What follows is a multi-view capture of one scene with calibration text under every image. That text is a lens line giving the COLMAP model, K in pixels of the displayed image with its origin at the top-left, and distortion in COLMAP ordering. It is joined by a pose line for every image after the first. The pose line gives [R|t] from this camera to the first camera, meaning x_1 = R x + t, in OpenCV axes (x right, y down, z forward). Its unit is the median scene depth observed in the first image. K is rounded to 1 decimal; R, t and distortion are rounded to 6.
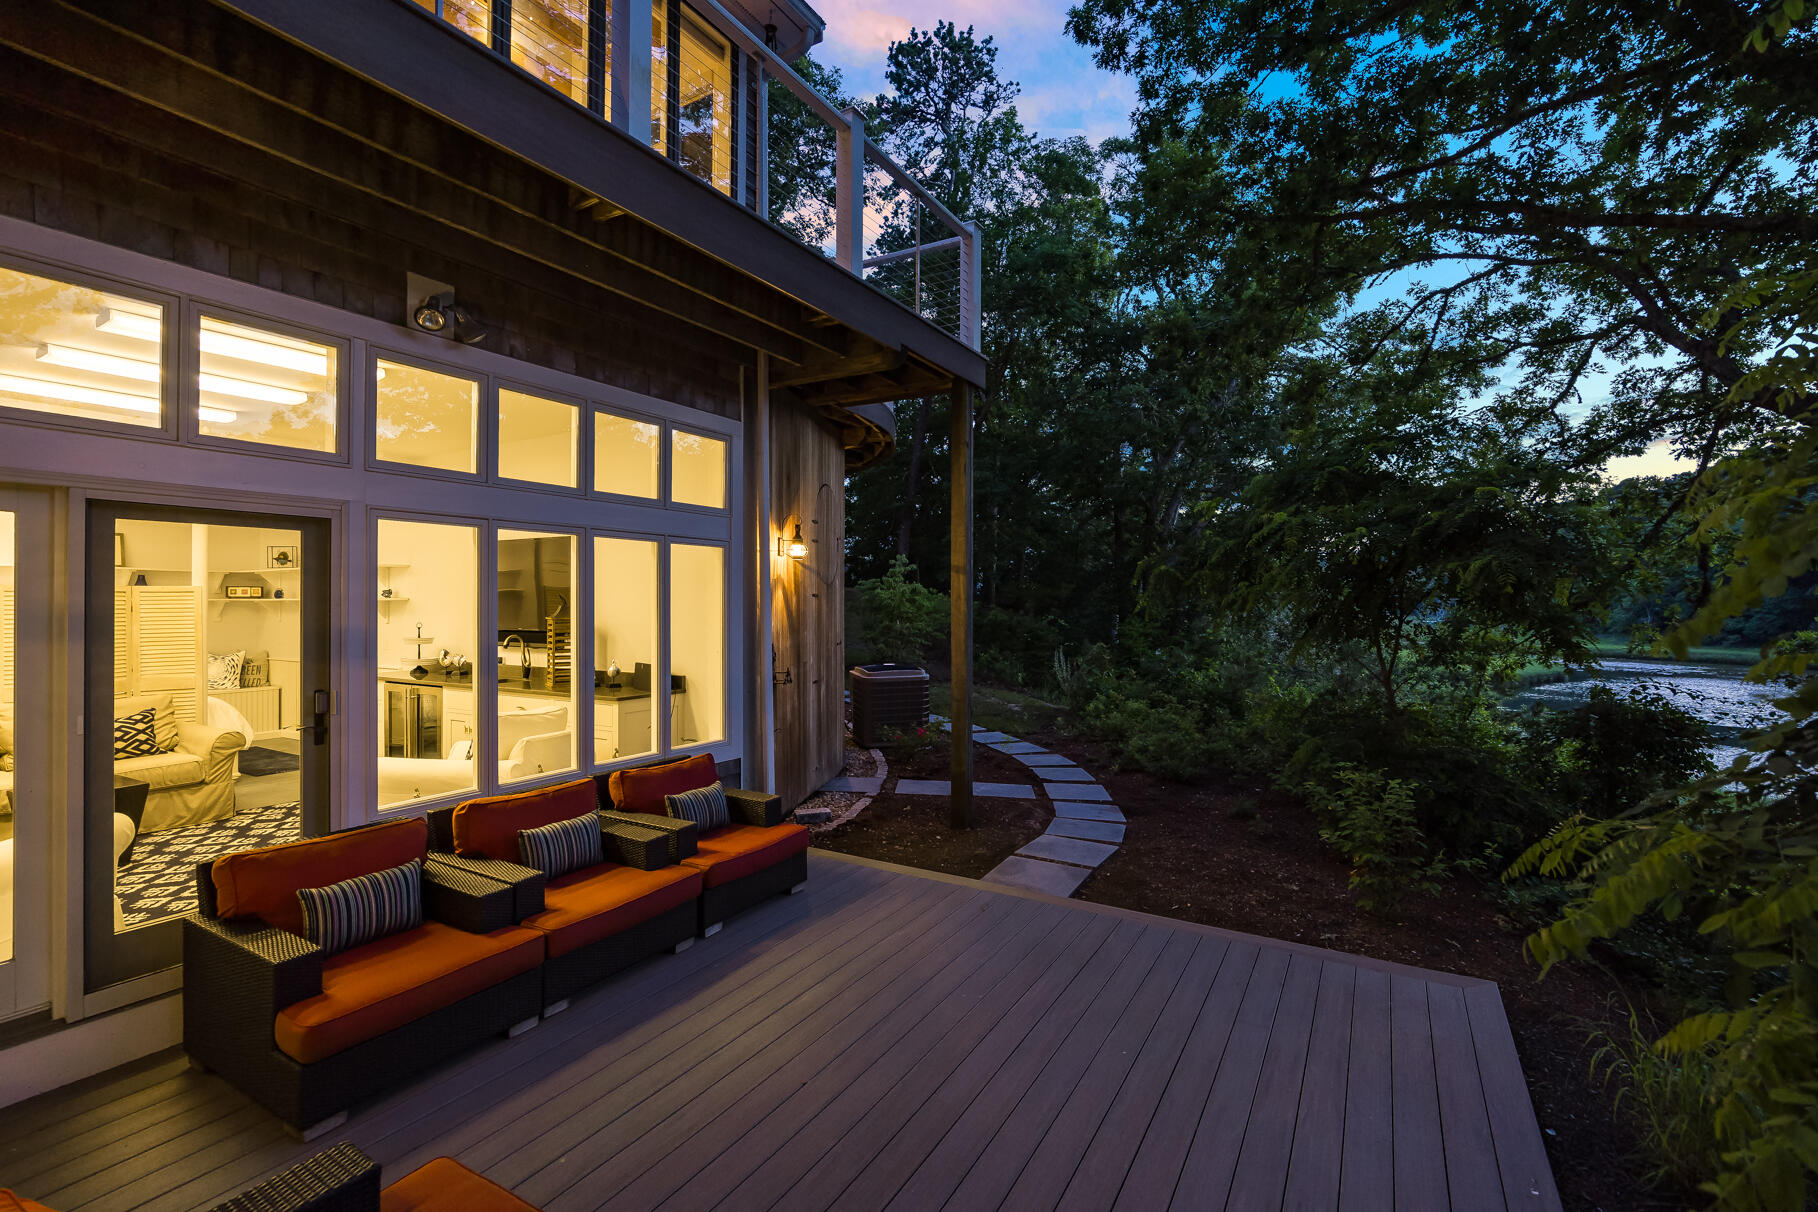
lens RADIAL K [[806.9, 0, 909.0], [0, 806.9, 606.0], [0, 0, 1]] dist [-0.000204, 0.000027]
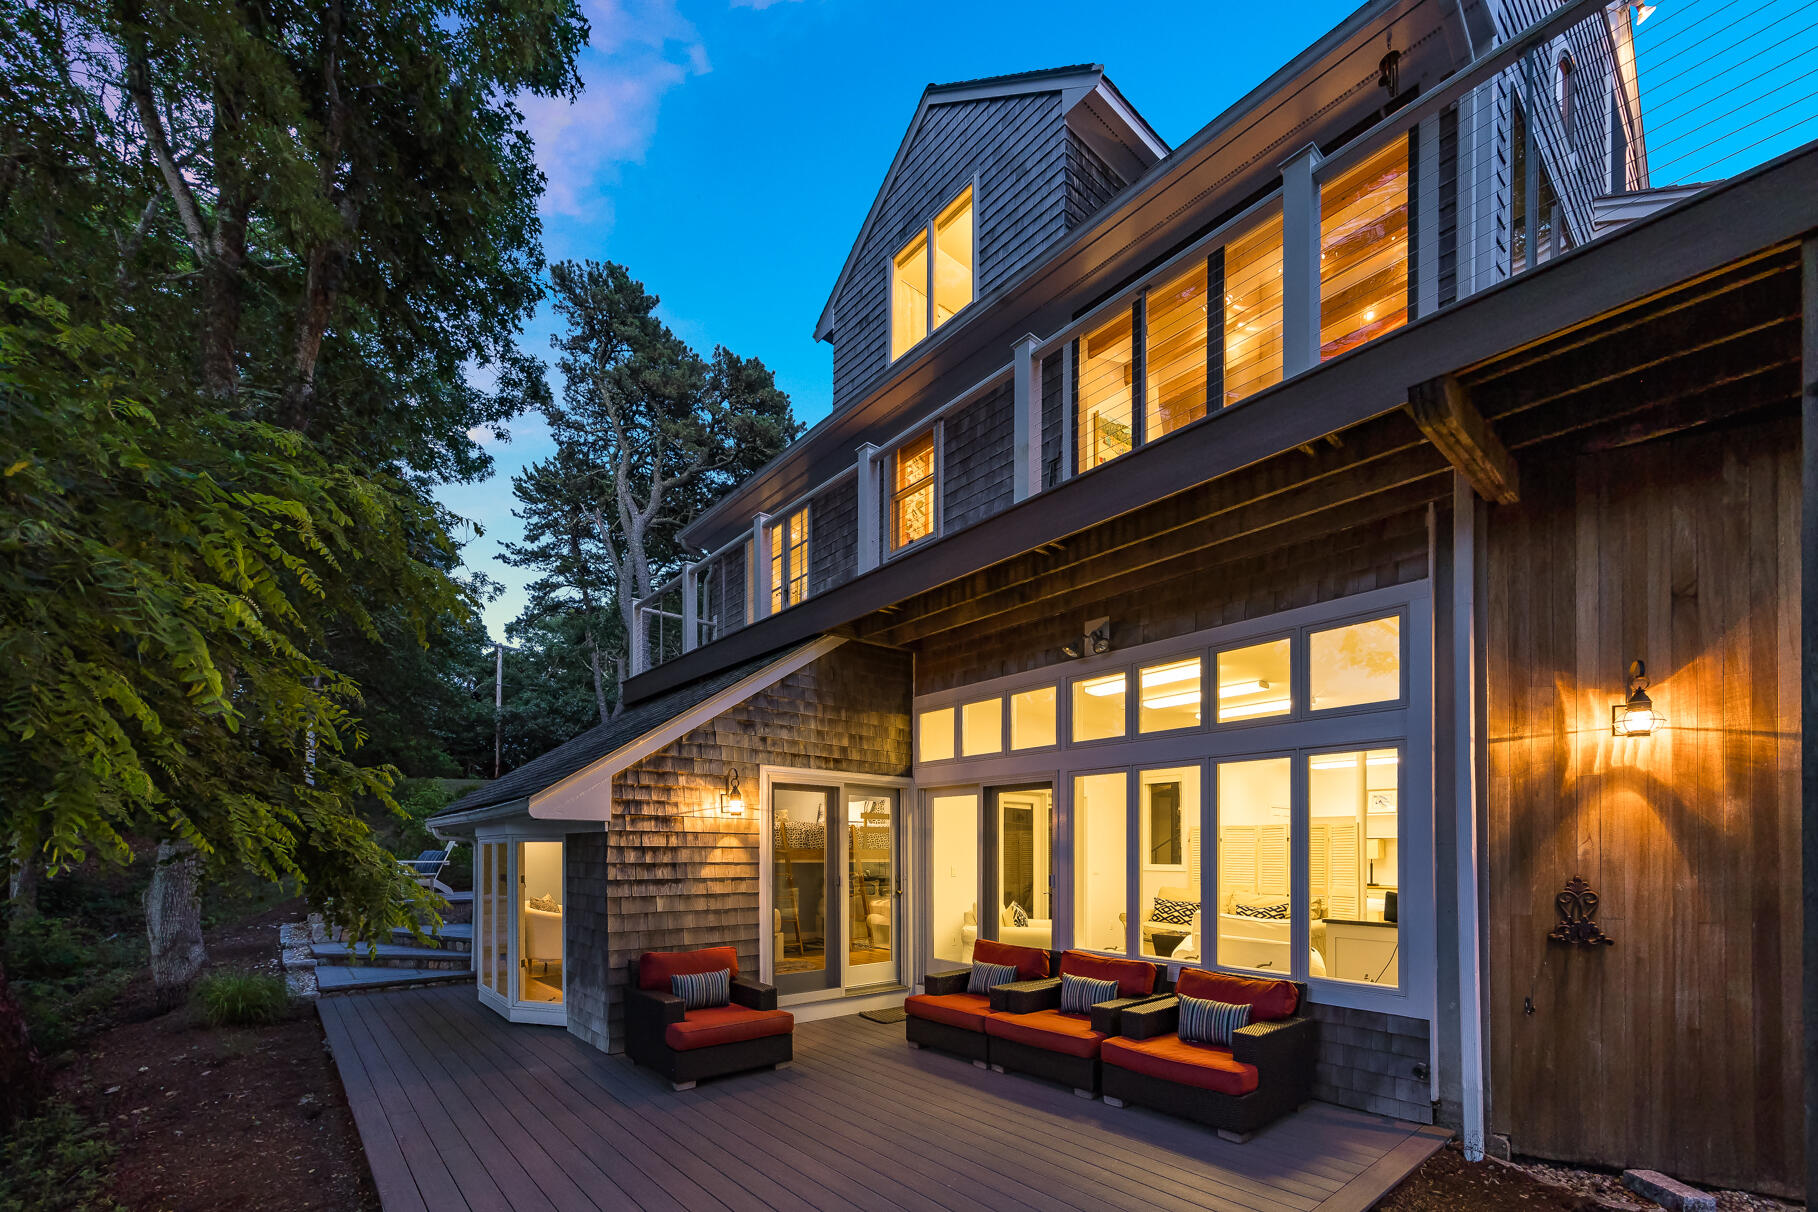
lens RADIAL K [[724.5, 0, 909.0], [0, 724.5, 606.0], [0, 0, 1]] dist [-0.000283, -0.000019]
pose [[-0.331935, -0.301365, -0.893867, 0.691838], [0.000836, 0.947499, -0.319757, 0.024891], [0.943302, -0.106885, -0.314256, 0.901597]]
